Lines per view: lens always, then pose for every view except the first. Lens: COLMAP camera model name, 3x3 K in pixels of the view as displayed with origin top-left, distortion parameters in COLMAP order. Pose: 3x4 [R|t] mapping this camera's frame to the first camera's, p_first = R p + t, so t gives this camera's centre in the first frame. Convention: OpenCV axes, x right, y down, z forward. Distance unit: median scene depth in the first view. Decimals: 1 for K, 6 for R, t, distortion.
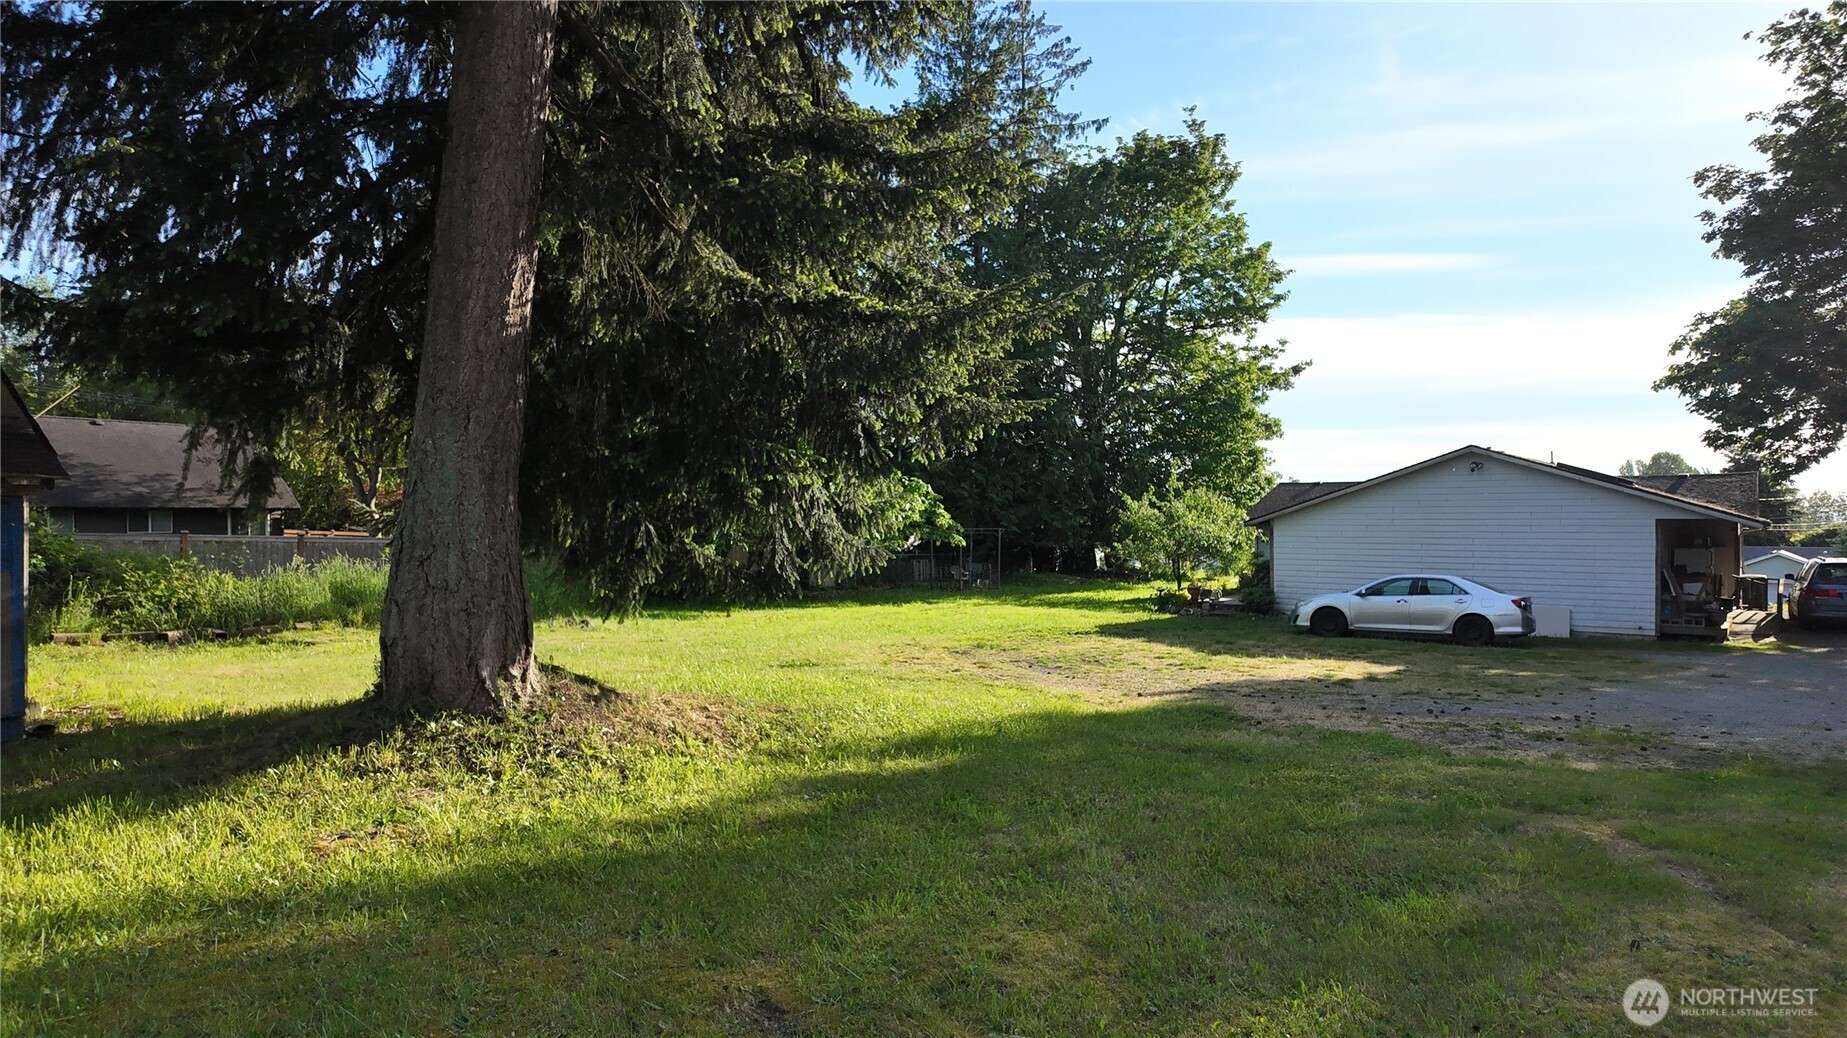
lens RADIAL K [[1114.2, 0, 923.5], [0, 1114.2, 519.0], [0, 0, 1]] dist [0.068221, -0.099918]
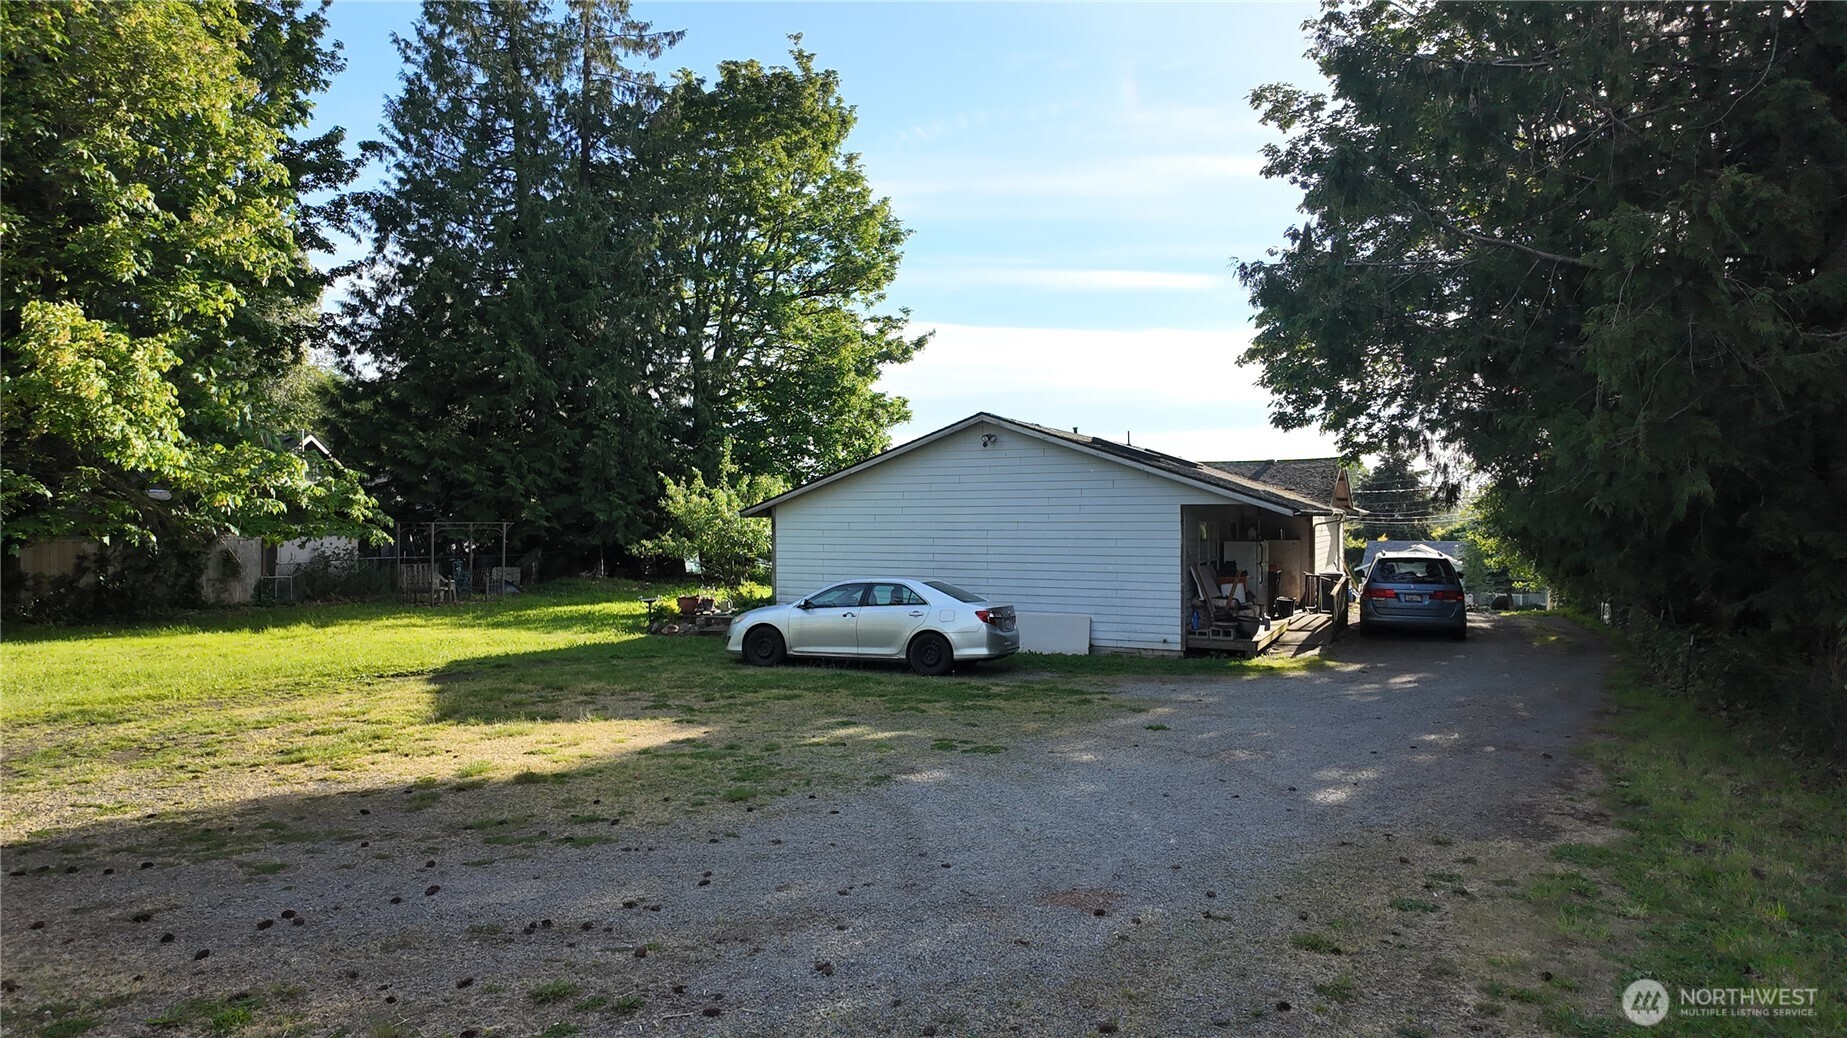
lens RADIAL K [[1165.5, 0, 923.5], [0, 1165.5, 519.0], [0, 0, 1]] dist [0.001495, 0.000134]
pose [[0.973606, -0.001548, 0.228231, 0.260747], [0.001327, 0.999998, 0.001120, 0.008310], [-0.228233, -0.000788, 0.973606, 0.217120]]
